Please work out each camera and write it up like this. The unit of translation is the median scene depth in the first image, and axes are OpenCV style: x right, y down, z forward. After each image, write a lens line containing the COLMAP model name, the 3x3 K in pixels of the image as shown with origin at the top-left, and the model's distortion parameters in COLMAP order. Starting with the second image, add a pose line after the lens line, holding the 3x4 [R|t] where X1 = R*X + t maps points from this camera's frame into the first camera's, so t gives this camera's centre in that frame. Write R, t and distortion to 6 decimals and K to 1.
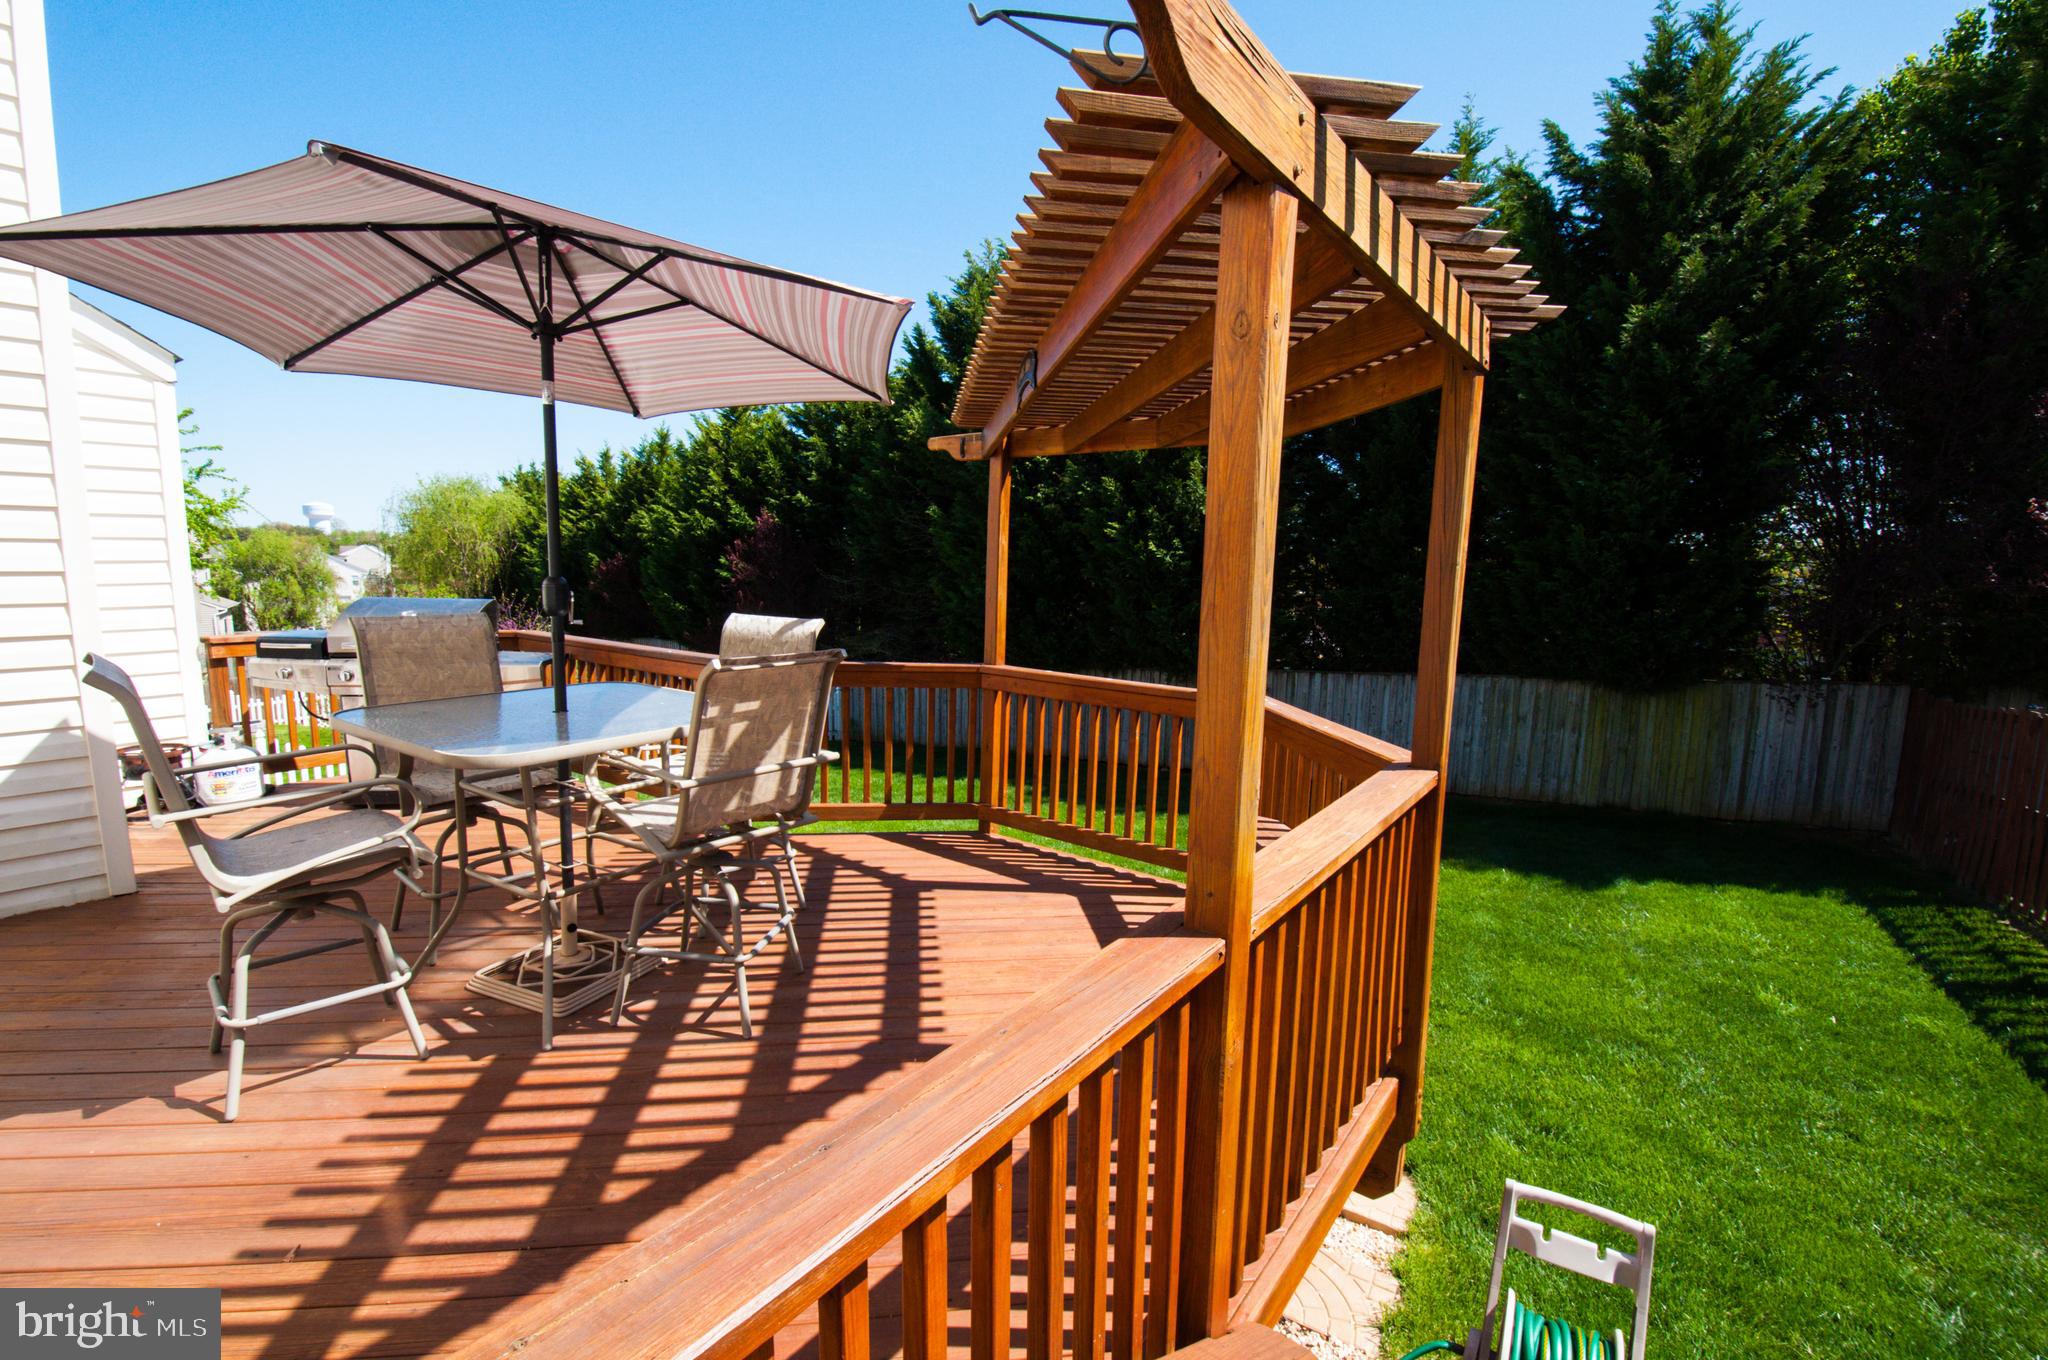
lens RADIAL K [[908.7, 0, 1022.2], [0, 908.7, 679.2], [0, 0, 1]] dist [0.013301, -0.018741]
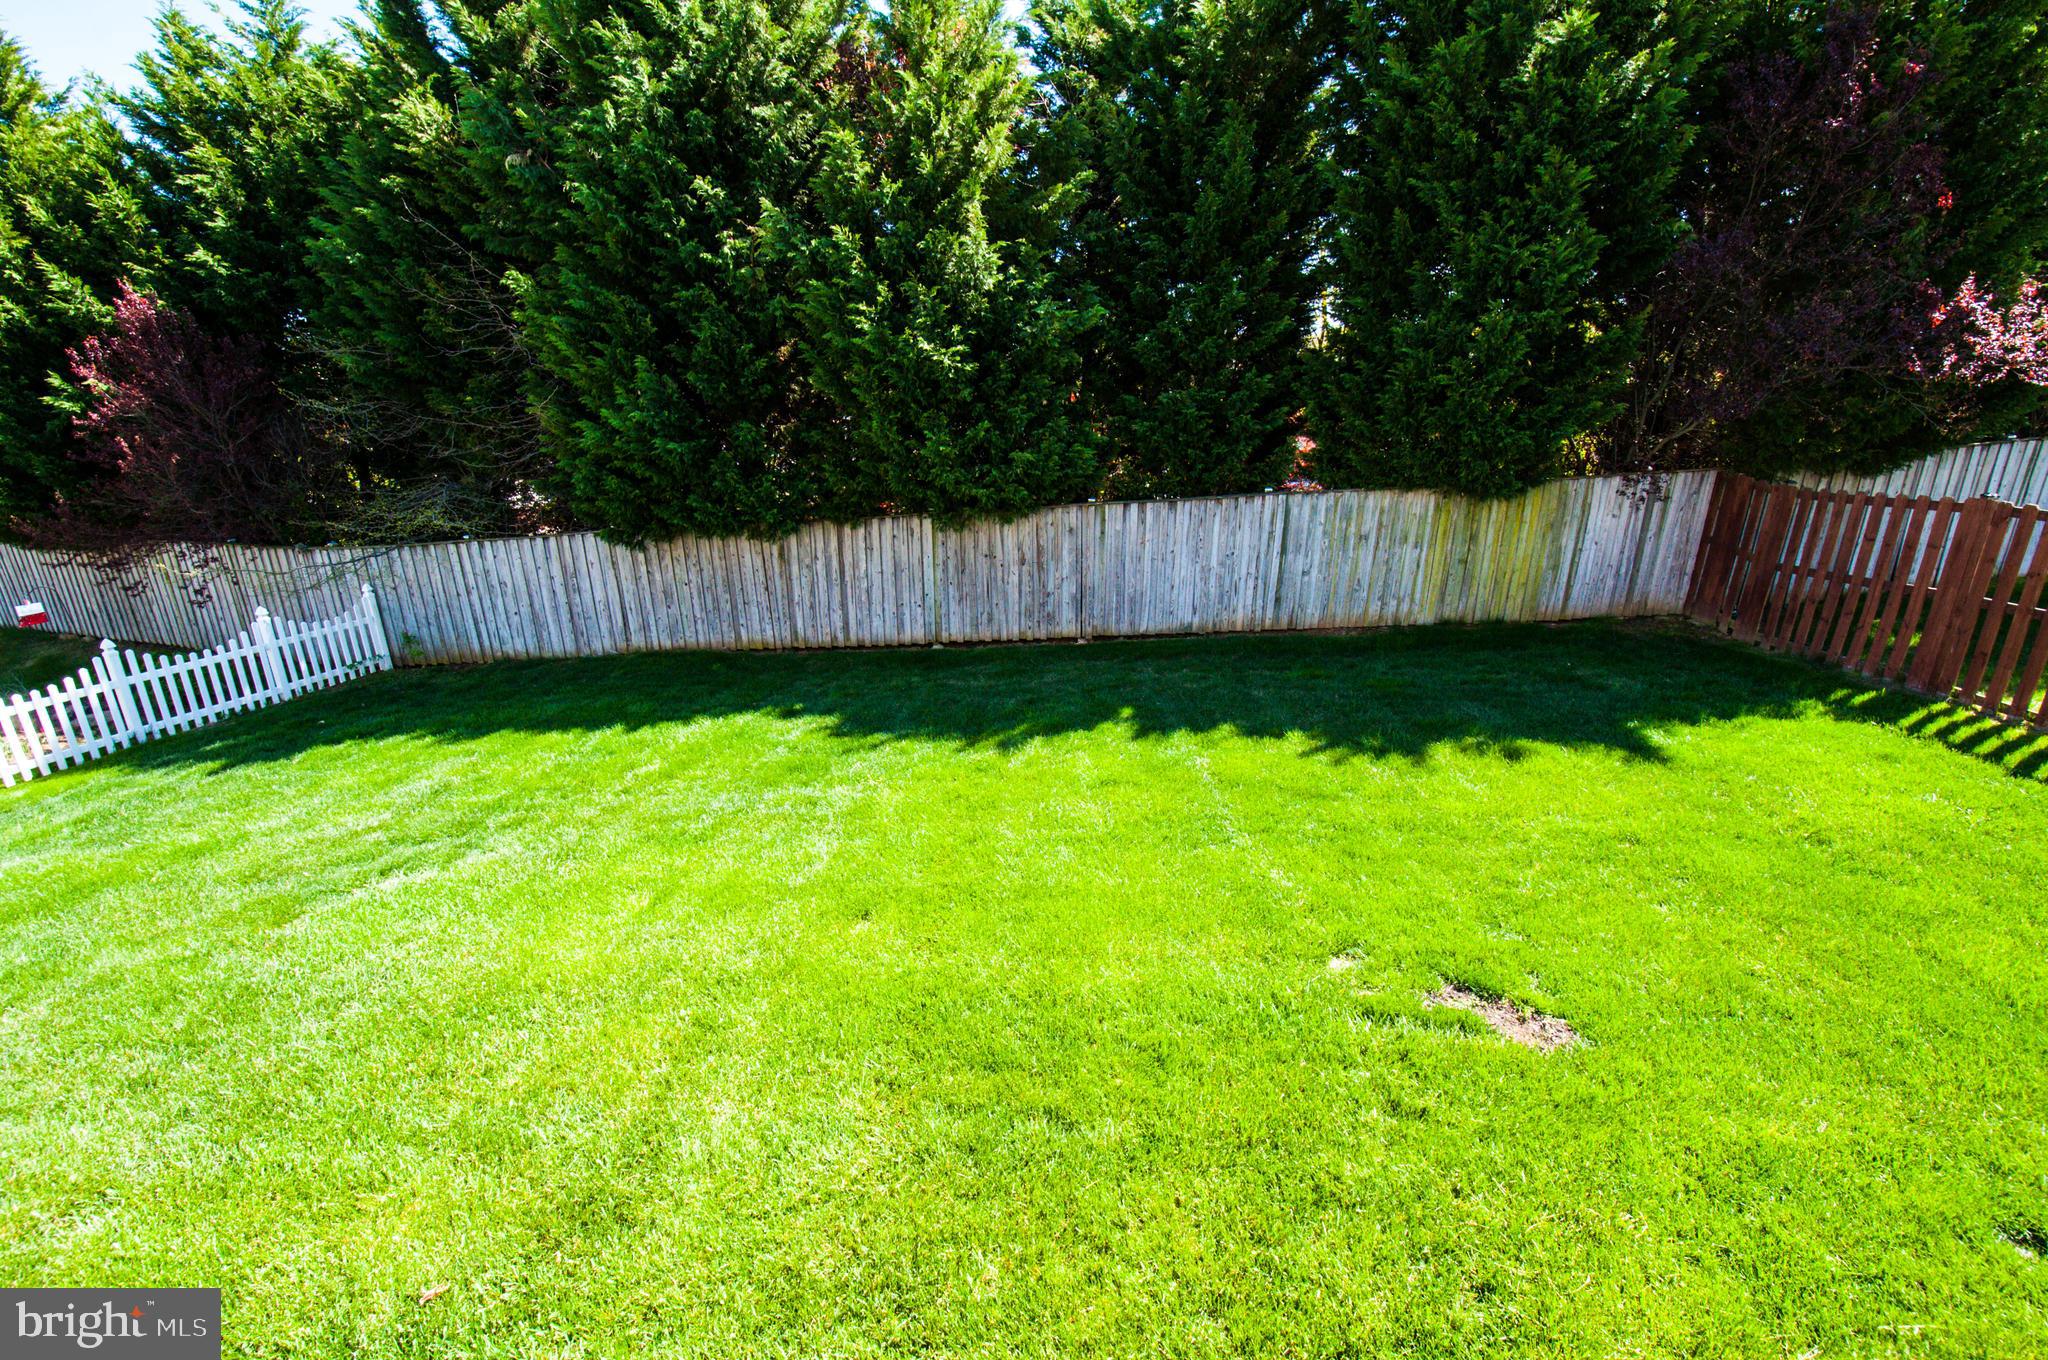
lens RADIAL K [[908.7, 0, 1022.2], [0, 908.7, 679.2], [0, 0, 1]] dist [0.013301, -0.018741]
pose [[0.870774, -0.183576, 0.456127, -0.531882], [0.084590, 0.969787, 0.228819, -0.167220], [-0.484352, -0.160666, 0.859994, 1.173714]]
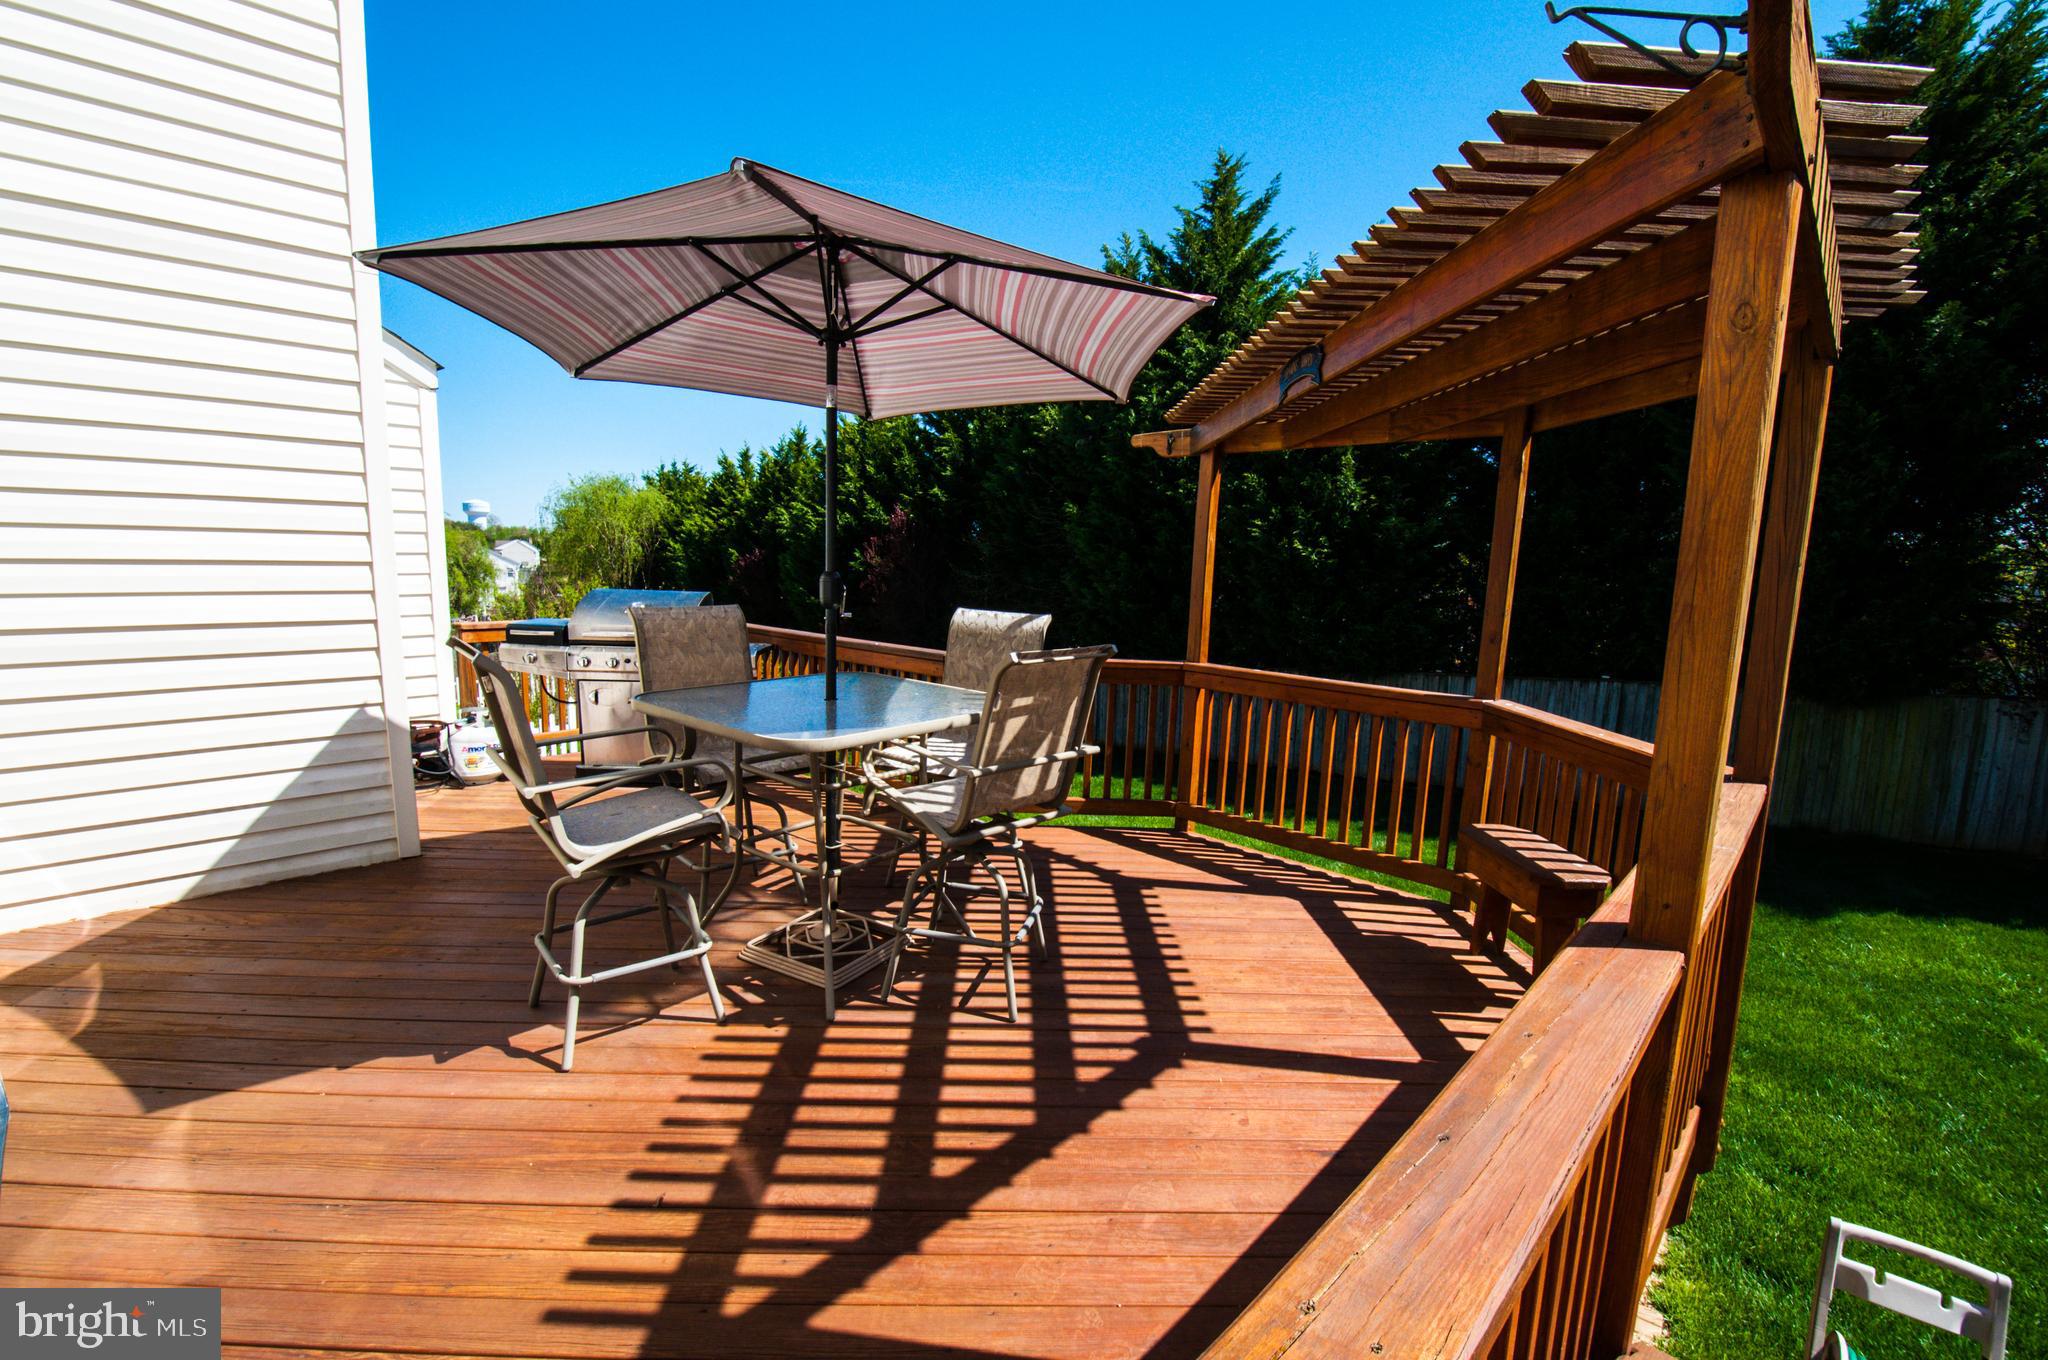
lens RADIAL K [[913.7, 0, 1026.7], [0, 913.7, 677.6], [0, 0, 1]] dist [0.000142, -0.009471]
pose [[0.993549, 0.020246, -0.111578, -0.119595], [-0.020097, 0.999795, 0.002455, 0.002196], [0.111604, -0.000197, 0.993753, -0.013639]]
